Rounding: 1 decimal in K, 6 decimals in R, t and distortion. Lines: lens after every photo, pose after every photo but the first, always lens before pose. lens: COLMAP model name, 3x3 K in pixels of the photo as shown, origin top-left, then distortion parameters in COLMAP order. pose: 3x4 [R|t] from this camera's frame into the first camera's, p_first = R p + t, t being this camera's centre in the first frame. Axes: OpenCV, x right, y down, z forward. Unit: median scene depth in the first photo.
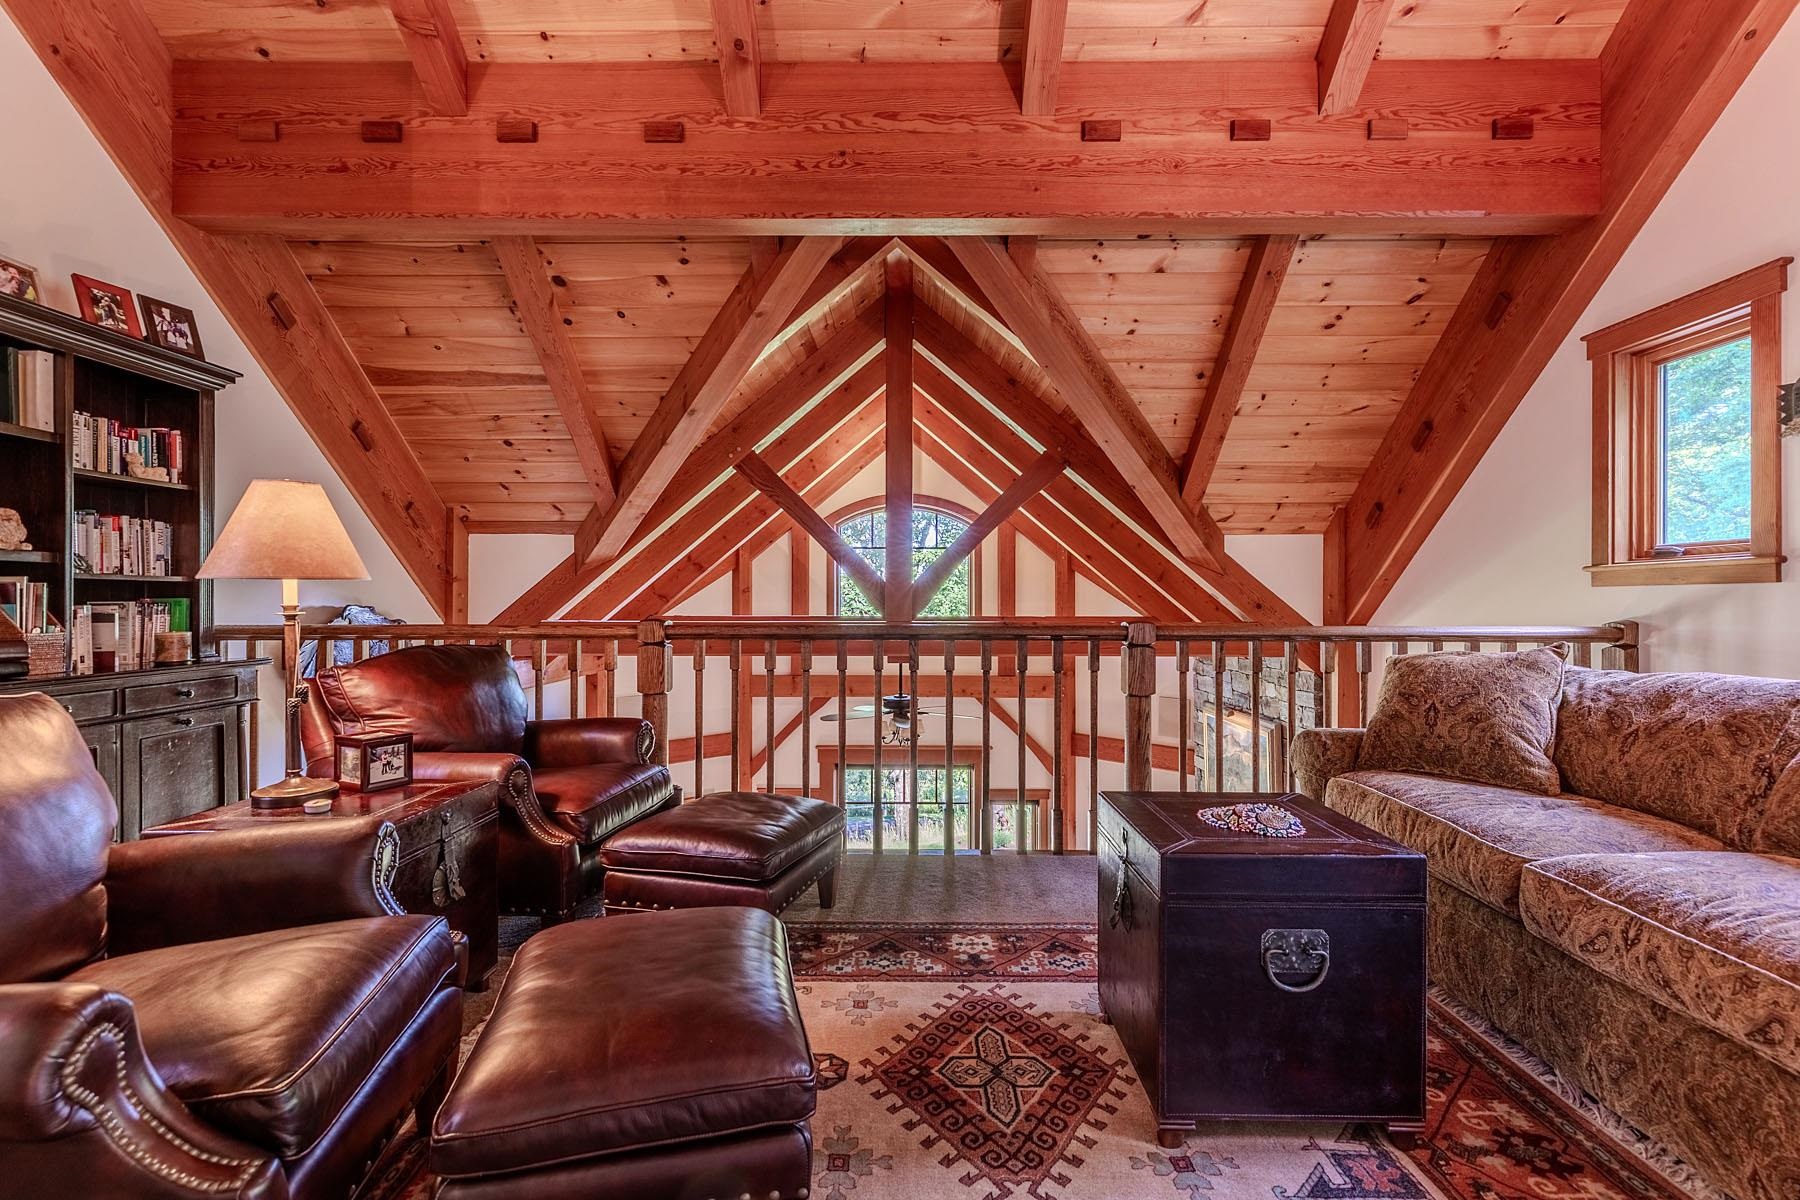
lens RADIAL K [[814.1, 0, 905.3], [0, 814.1, 596.6], [0, 0, 1]] dist [0.008321, 0.000567]
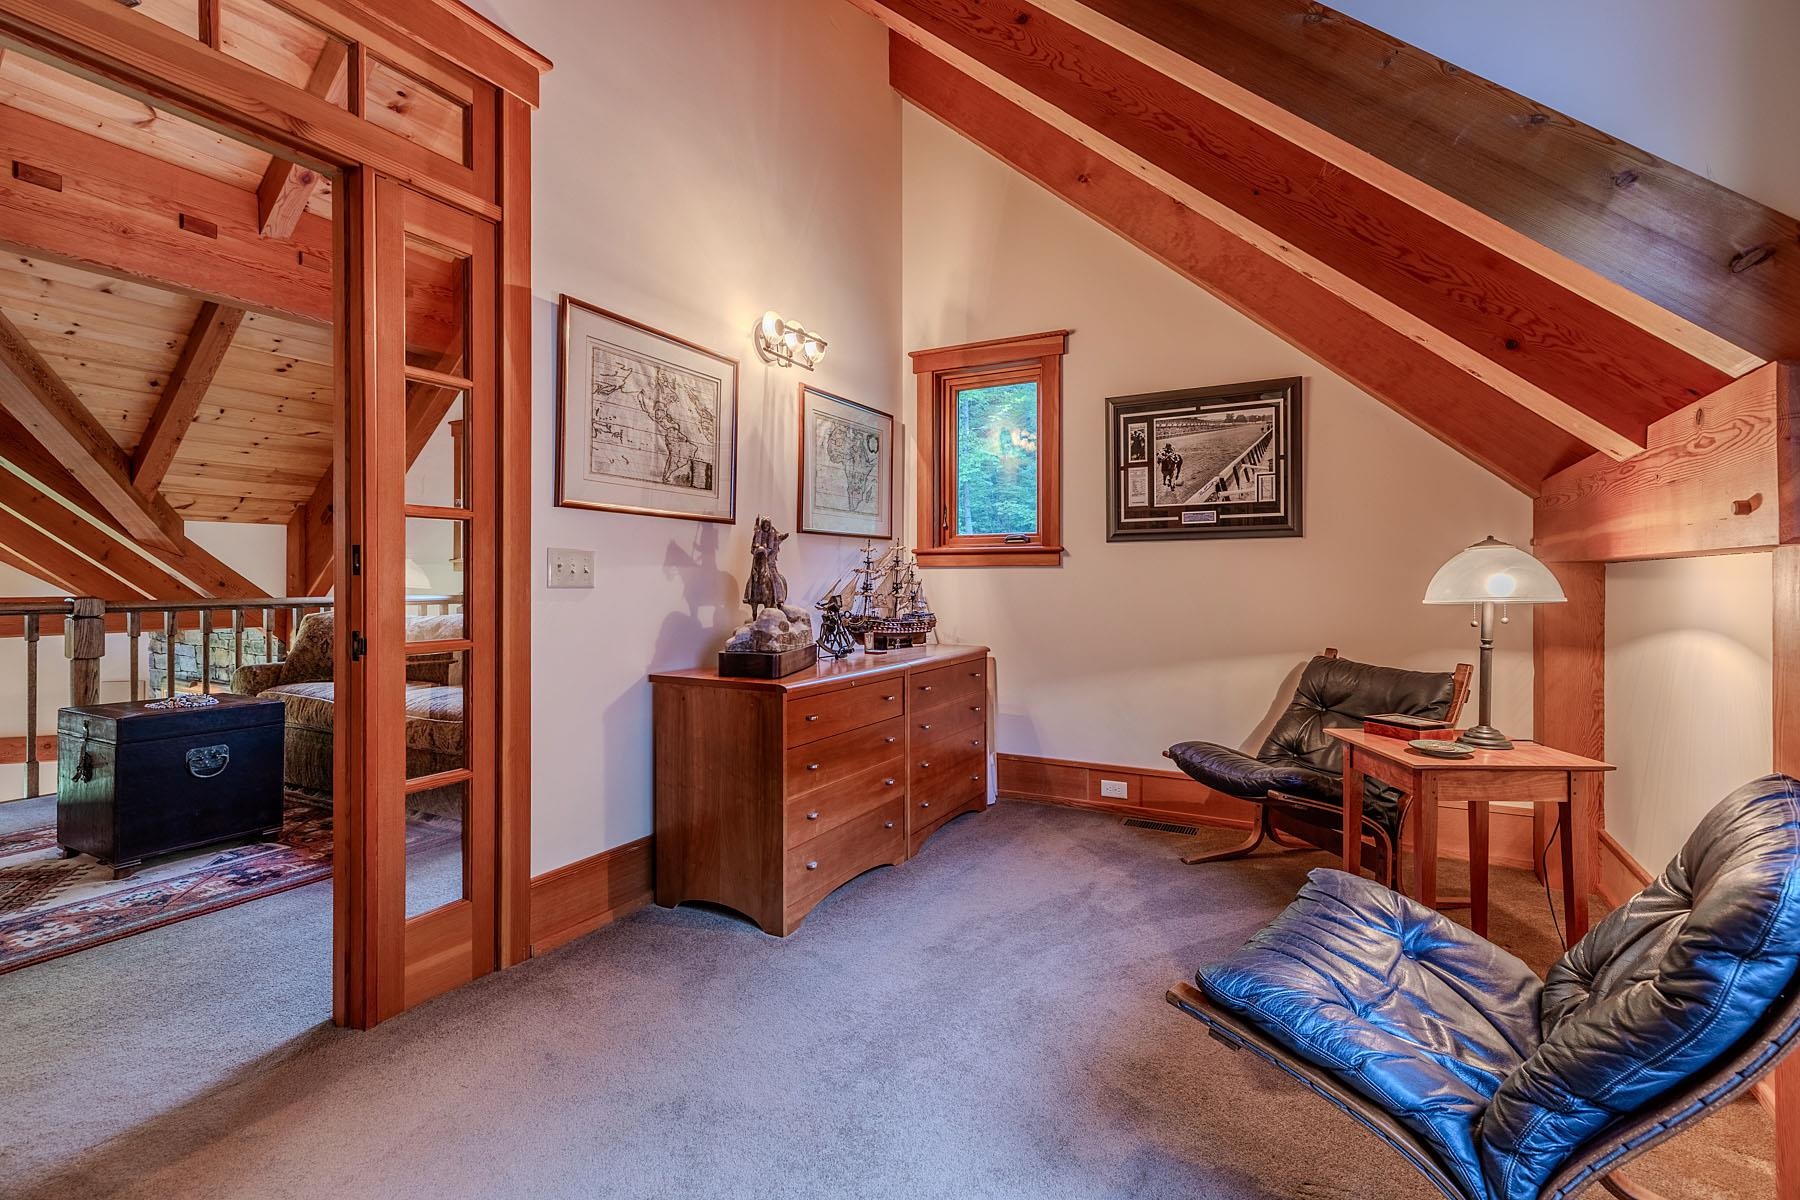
lens RADIAL K [[814.5, 0, 901.9], [0, 814.5, 580.5], [0, 0, 1]] dist [0.015217, 0.000578]
pose [[0.474283, -0.001330, 0.880372, -0.183950], [-0.004841, 0.999980, 0.004119, -0.004472], [-0.880359, -0.006215, 0.474267, -0.543119]]
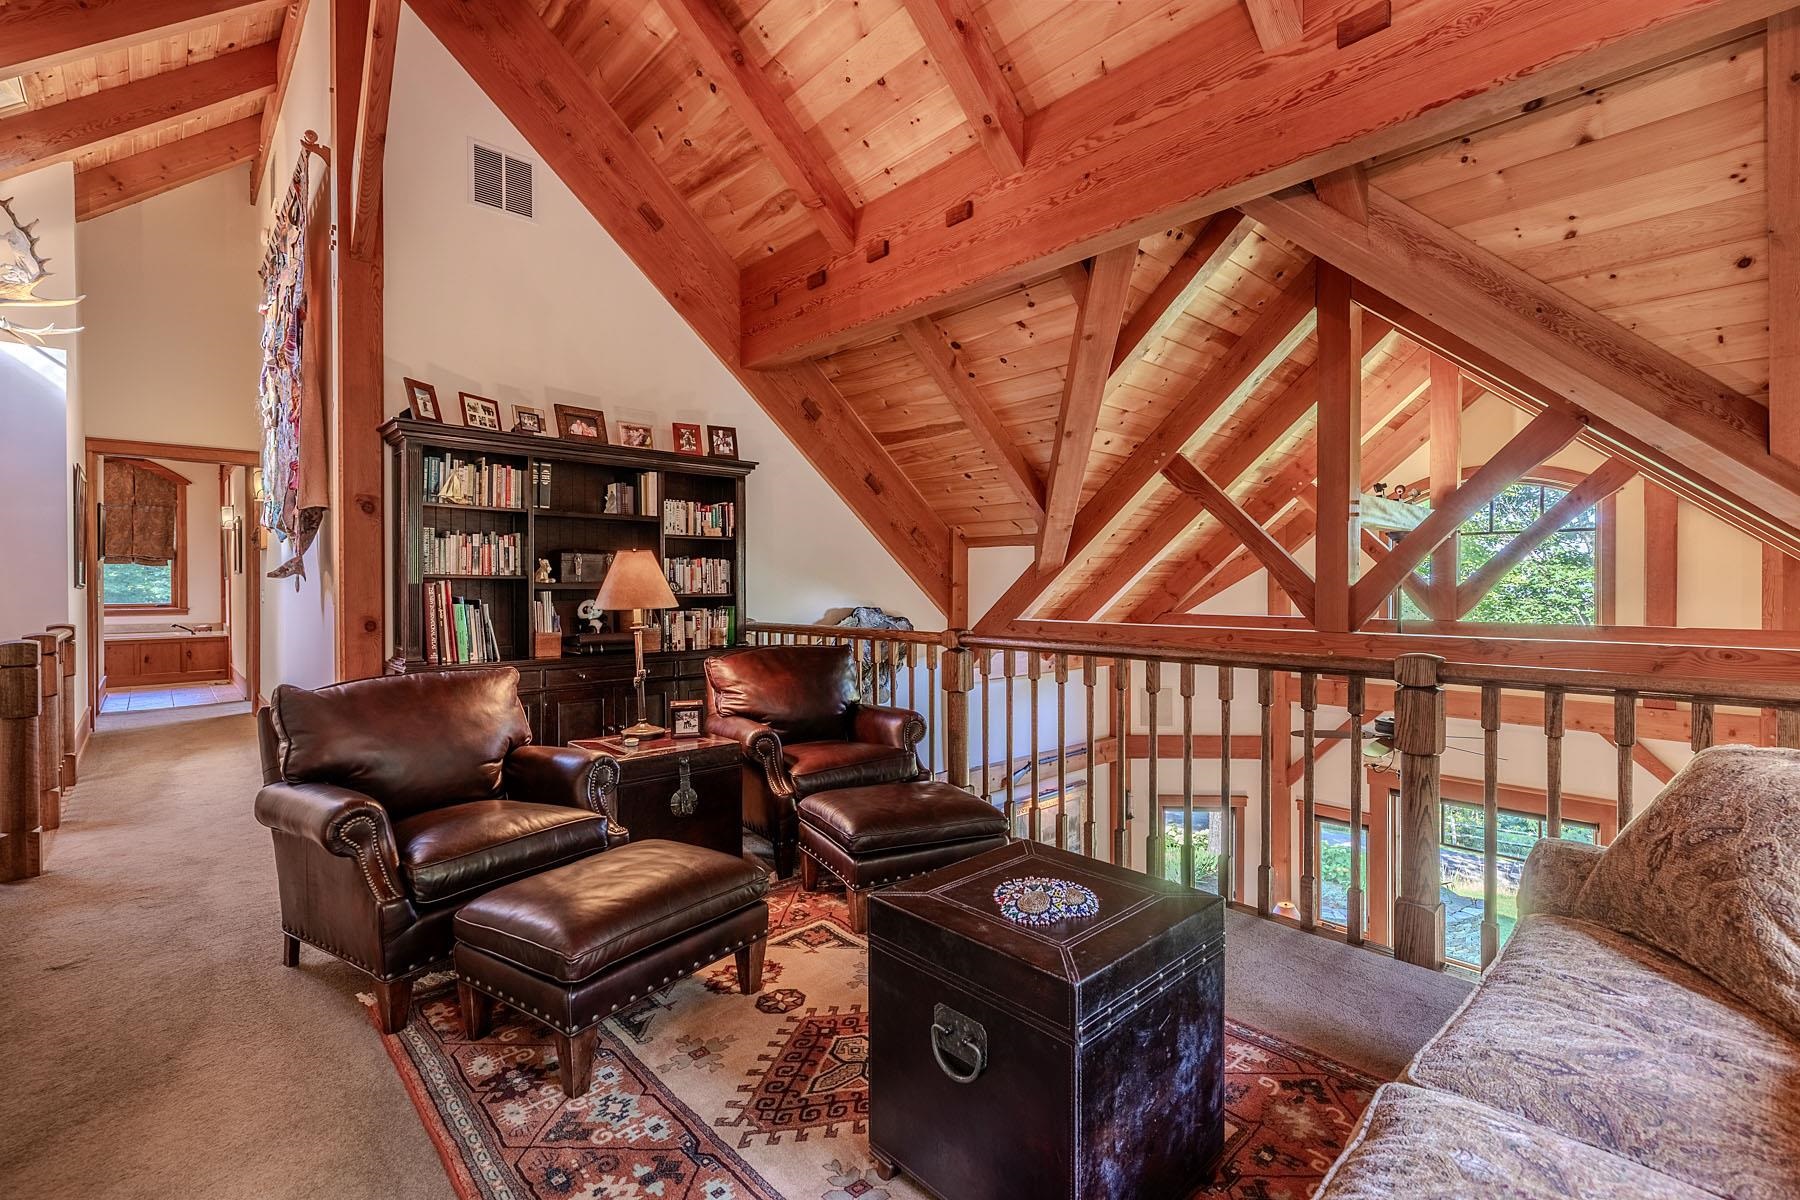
lens RADIAL K [[806.0, 0, 925.1], [0, 806.0, 594.0], [0, 0, 1]] dist [0.003667, 0.000453]
pose [[0.695990, 0.005225, -0.718032, 0.423391], [0.006274, 0.999891, 0.013357, -0.032539], [0.718024, -0.013802, 0.695882, 0.128072]]
